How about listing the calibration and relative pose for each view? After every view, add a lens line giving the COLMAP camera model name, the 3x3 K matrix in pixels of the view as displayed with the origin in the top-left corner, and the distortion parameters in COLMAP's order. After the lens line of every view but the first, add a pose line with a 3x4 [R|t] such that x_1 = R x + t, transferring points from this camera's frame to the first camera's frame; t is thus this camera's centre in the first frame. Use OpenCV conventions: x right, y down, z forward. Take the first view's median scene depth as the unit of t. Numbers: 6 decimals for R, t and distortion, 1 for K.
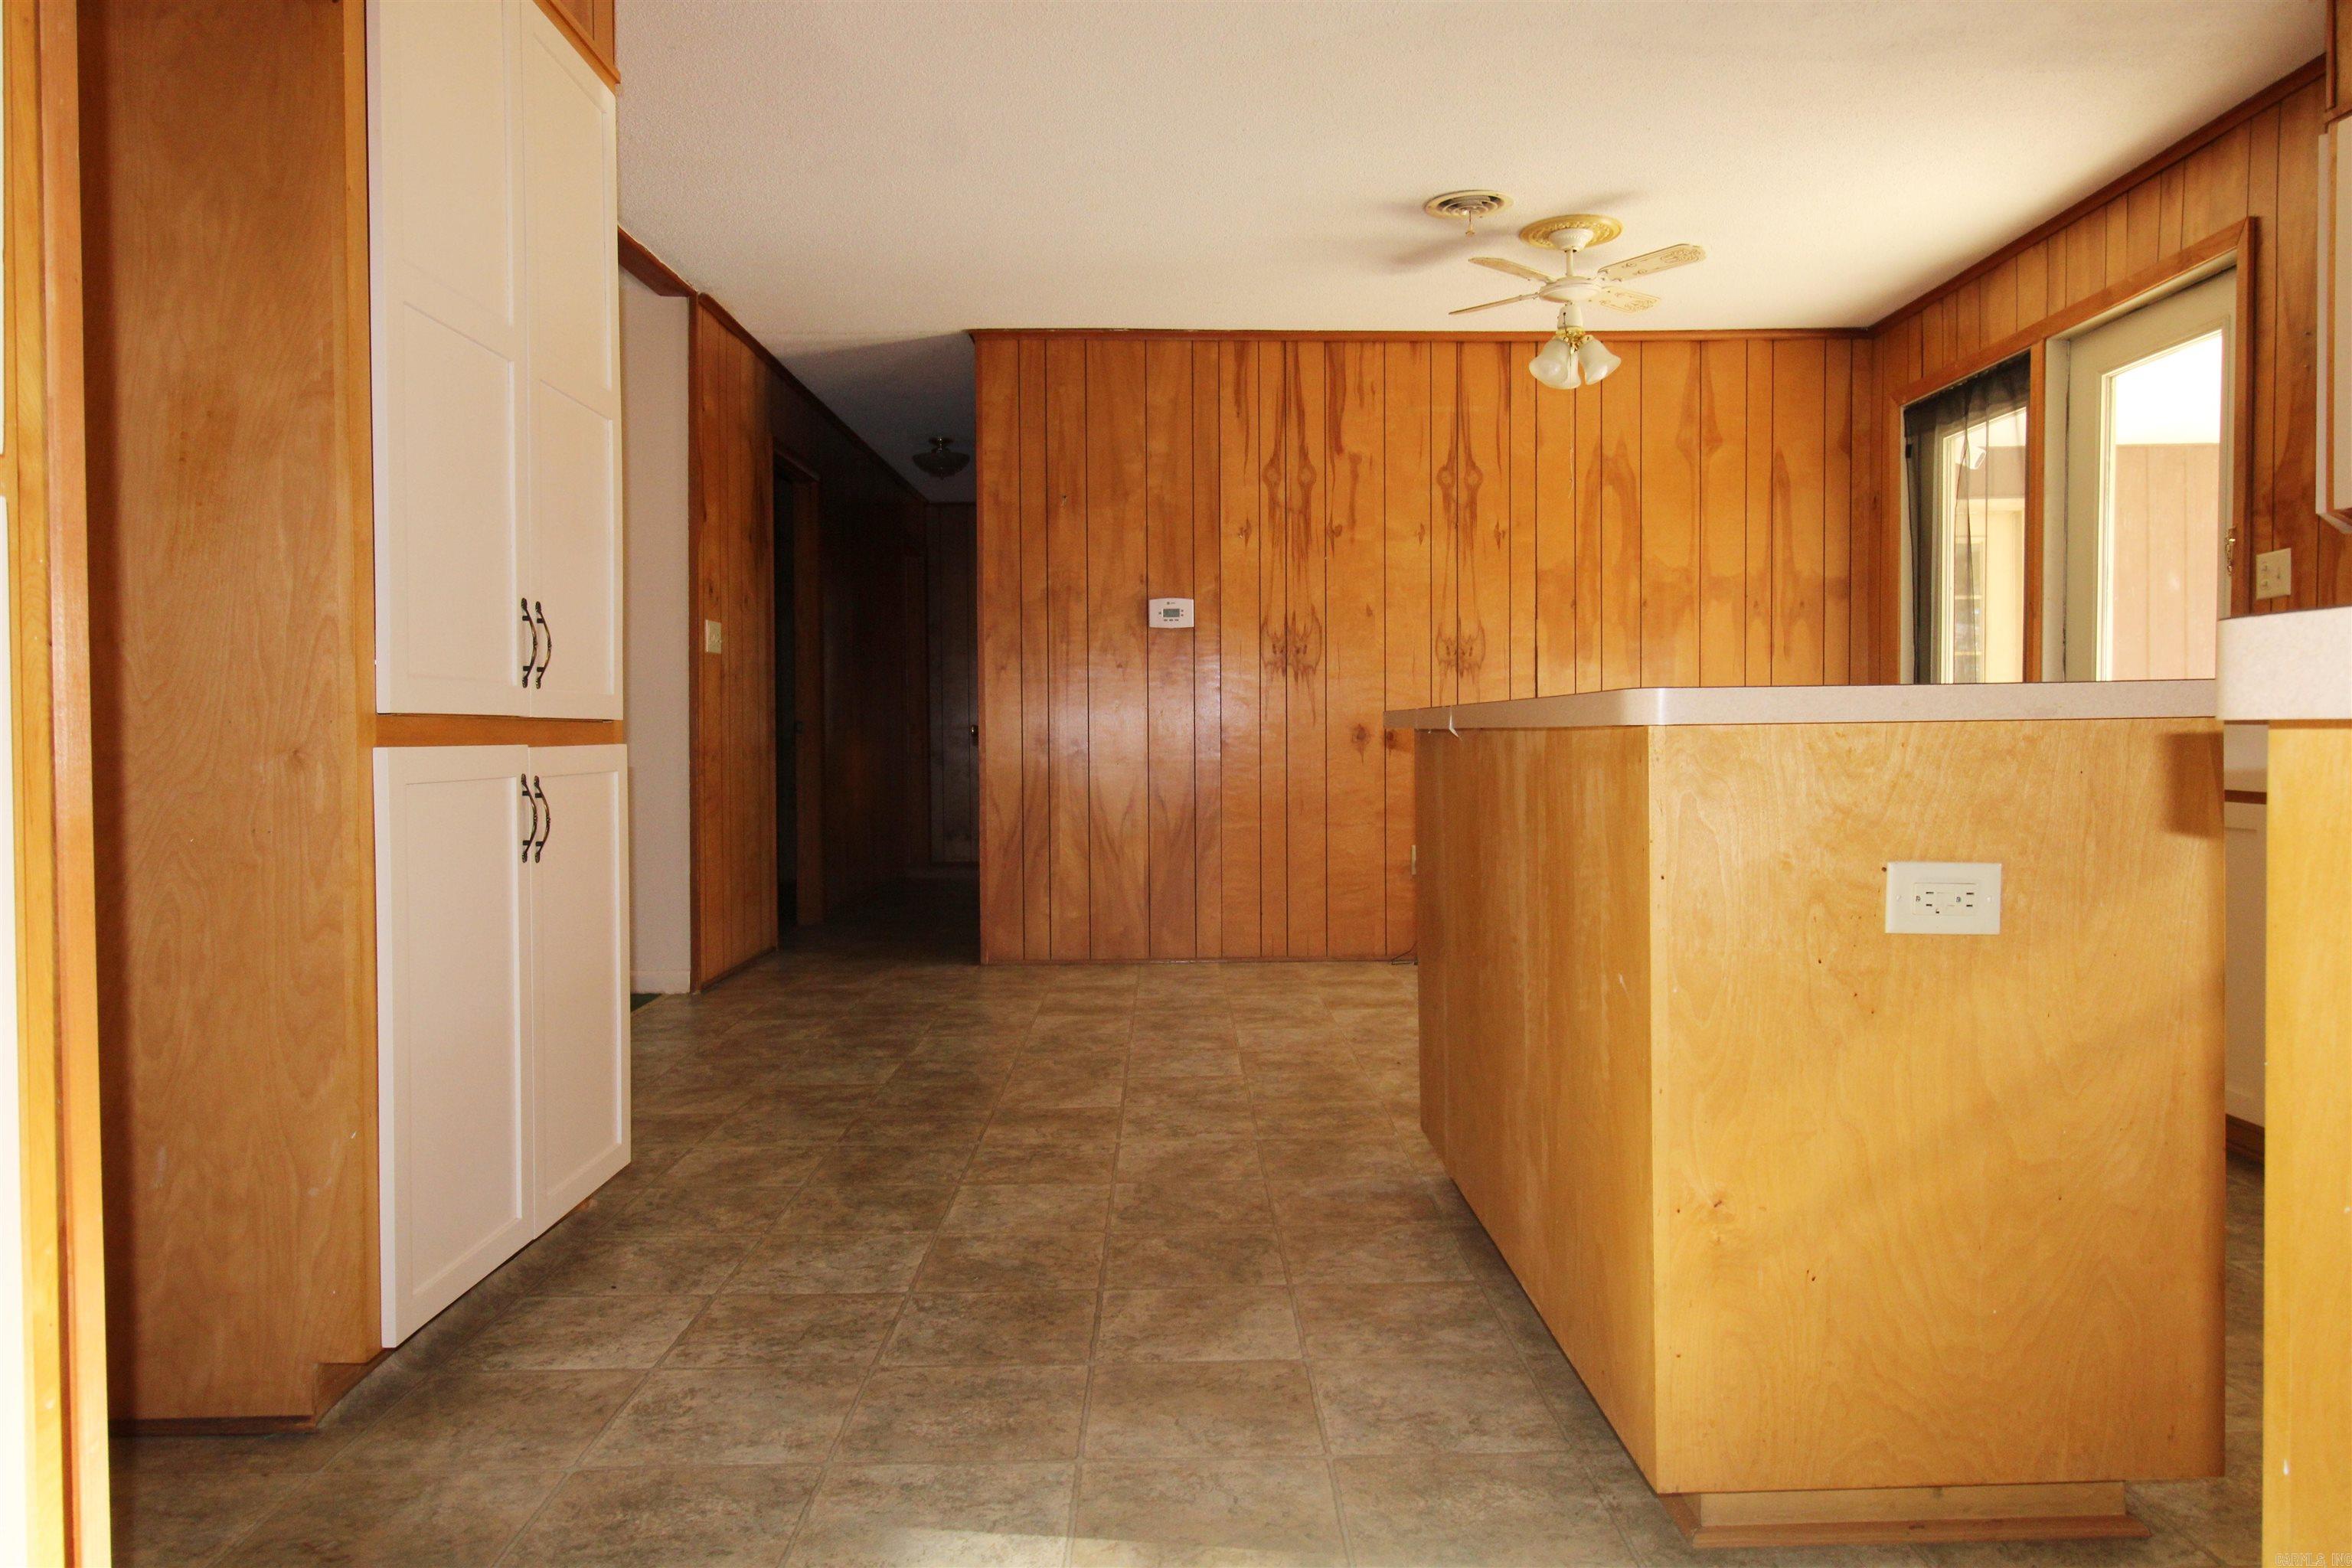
lens RADIAL K [[1606.8, 0, 1208.5], [0, 1606.8, 764.7], [0, 0, 1]] dist [0.014460, -0.012751]
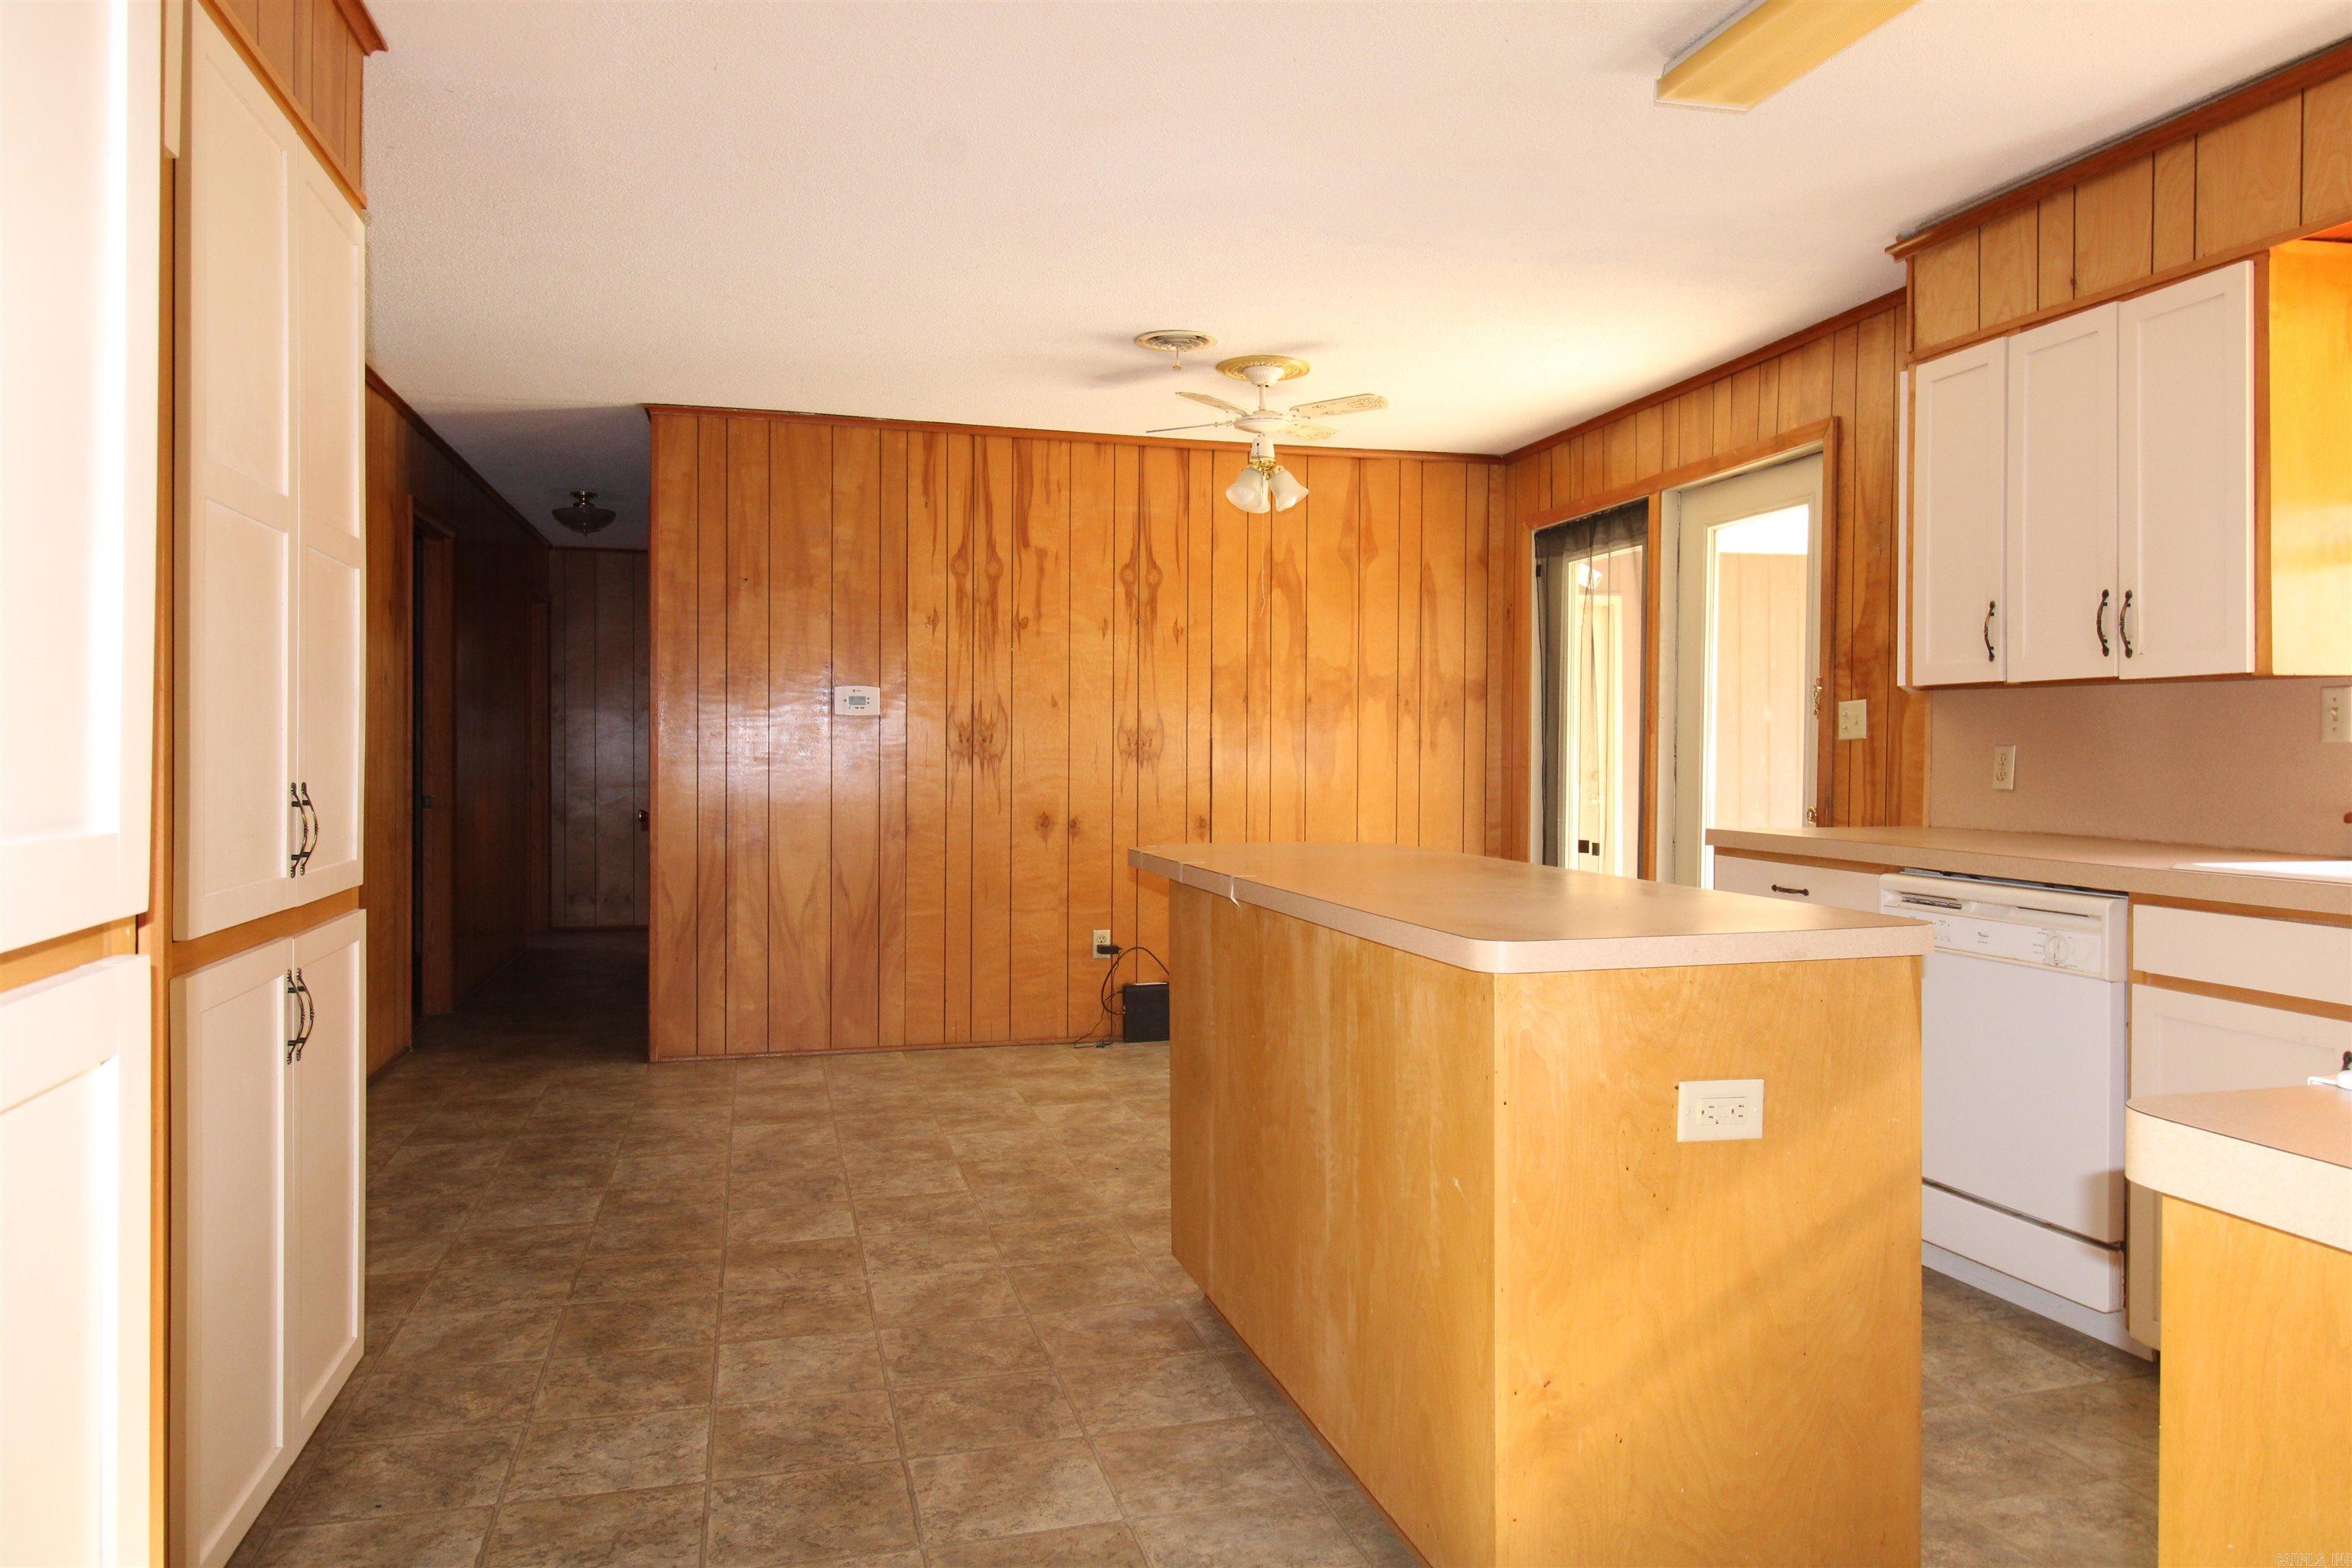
lens RADIAL K [[1606.8, 0, 1212.0], [0, 1606.8, 764.7], [0, 0, 1]] dist [0.014460, -0.012751]
pose [[0.968309, 0.009277, 0.249584, -0.083128], [-0.006294, 0.999899, -0.012749, -0.061770], [-0.249678, 0.010774, 0.968269, -0.025432]]
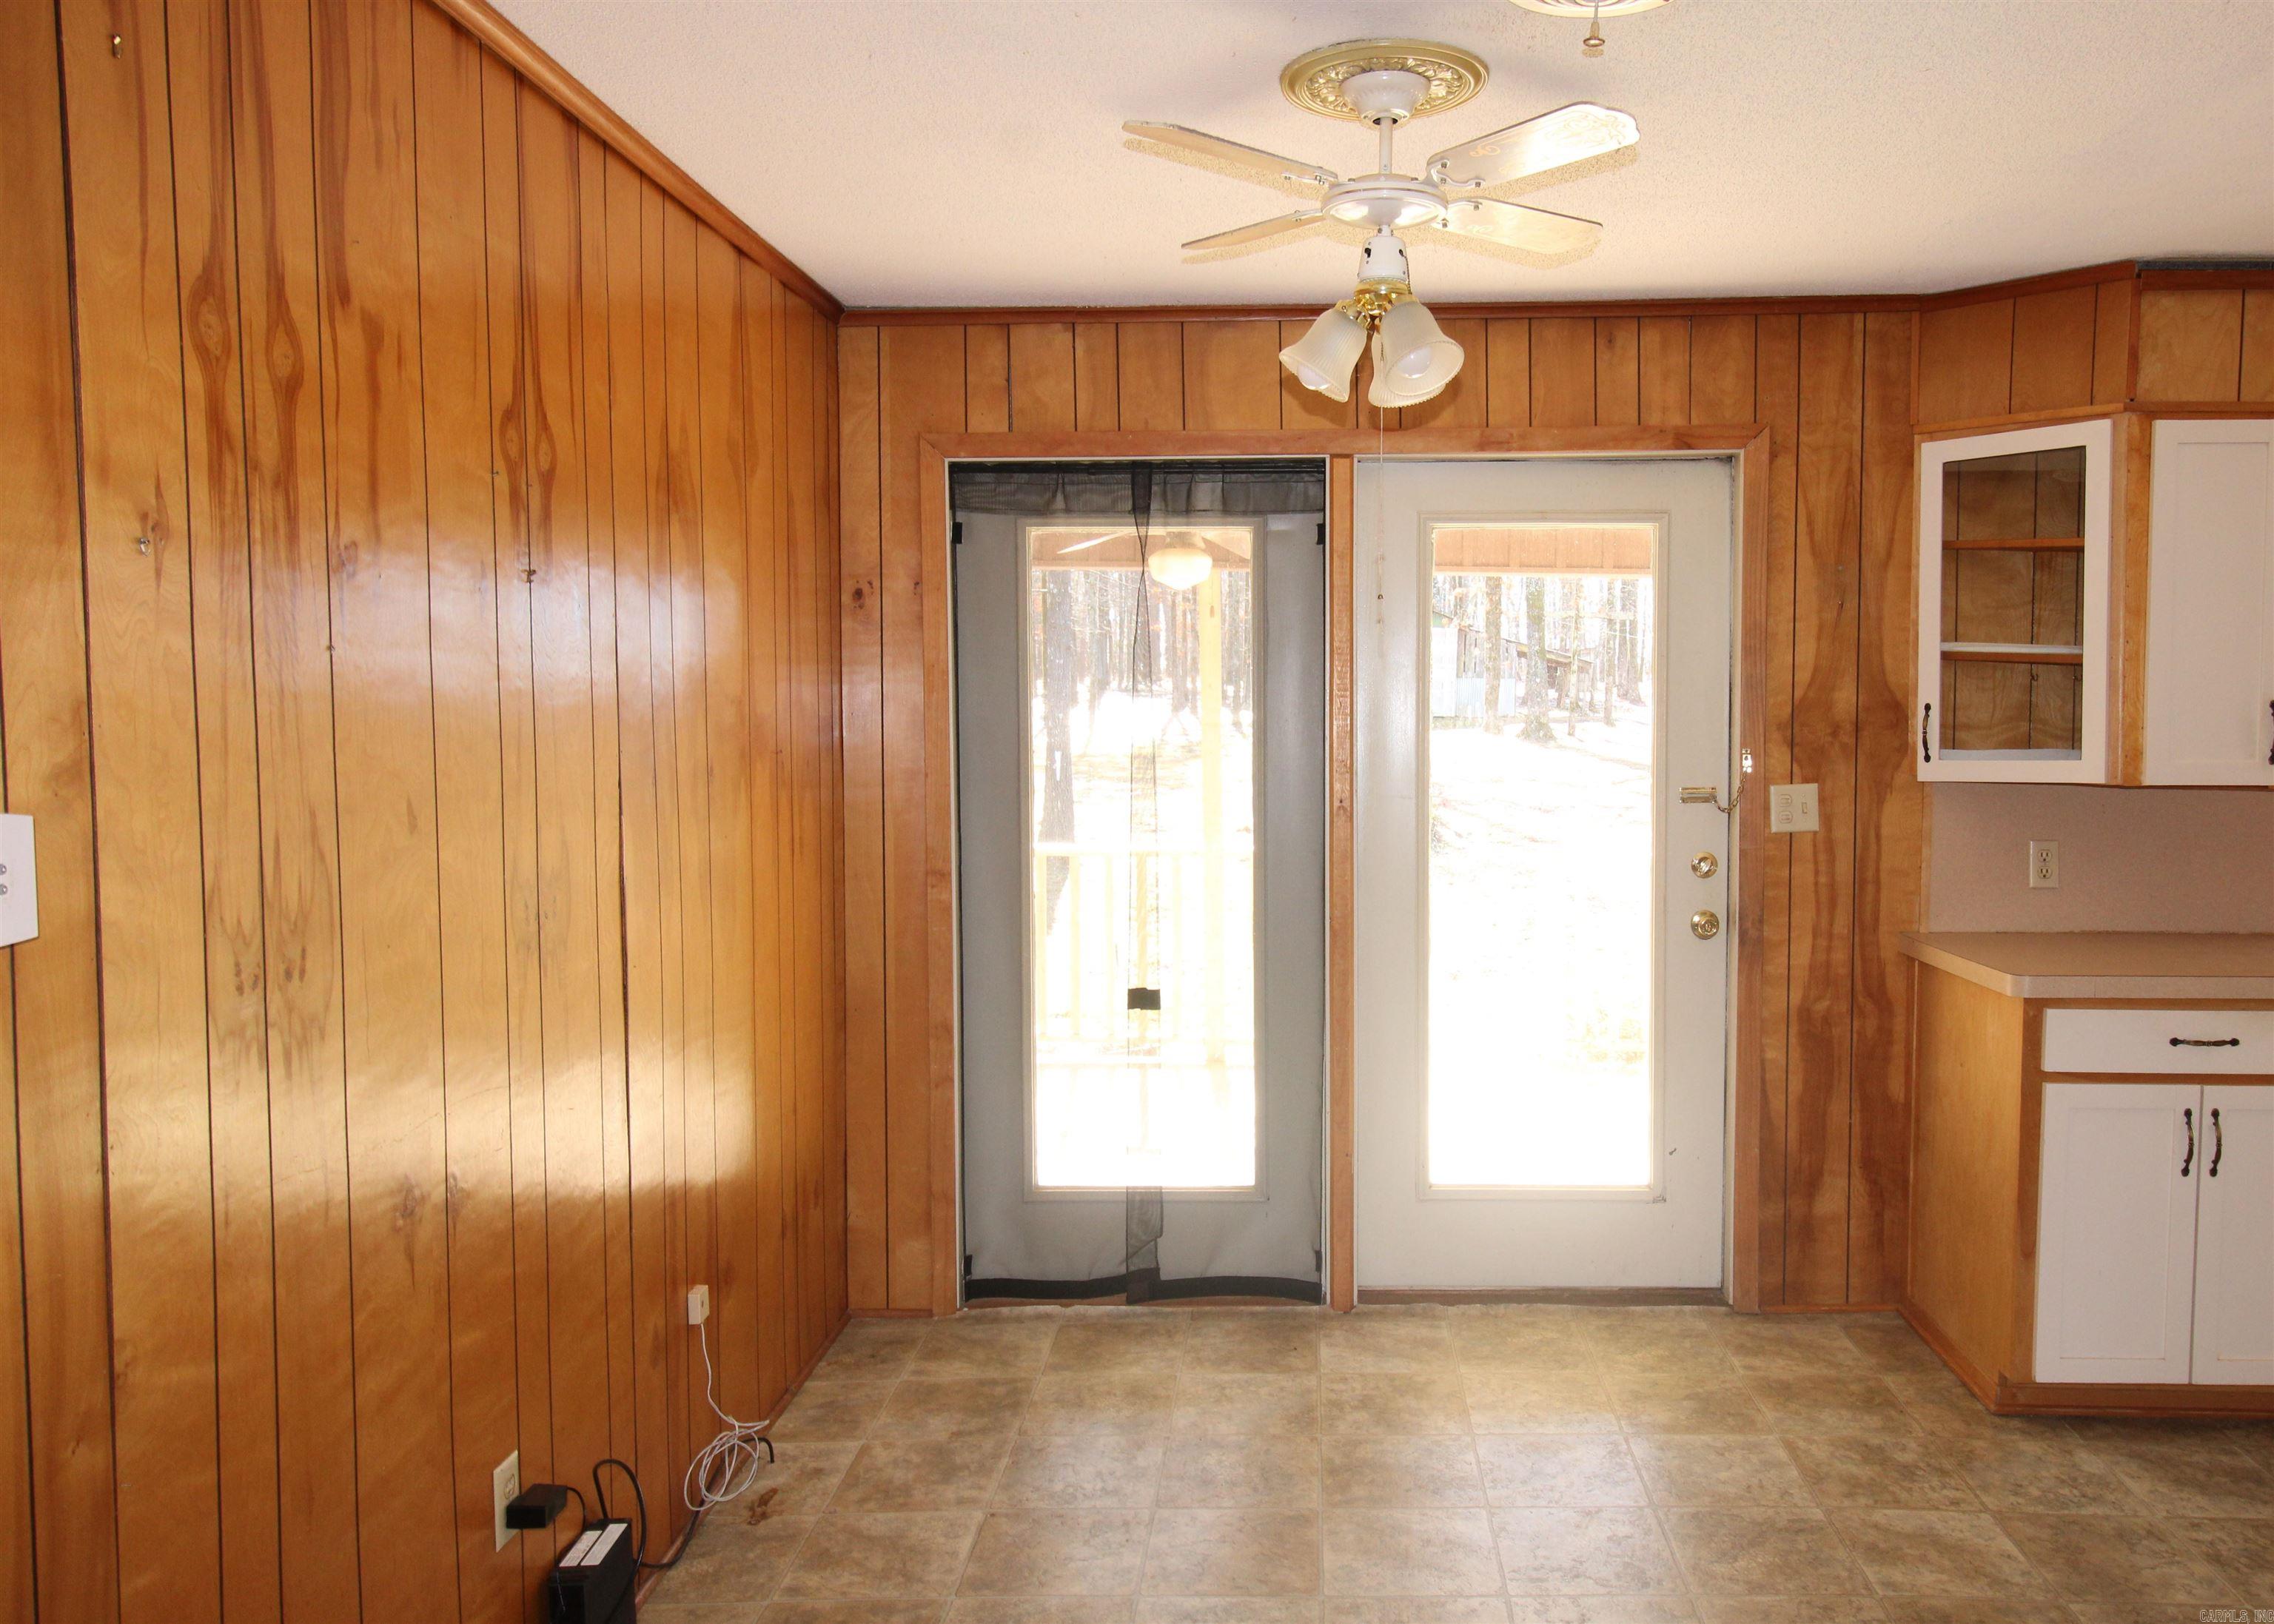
lens RADIAL K [[1732.3, 0, 1284.3], [0, 1732.3, 824.5], [0, 0, 1]] dist [0.011616, -0.009422]
pose [[0.026316, -0.057368, 0.998006, -0.350168], [0.018862, 0.998203, 0.056882, -0.159258], [-0.999476, 0.017327, 0.027350, 1.171830]]
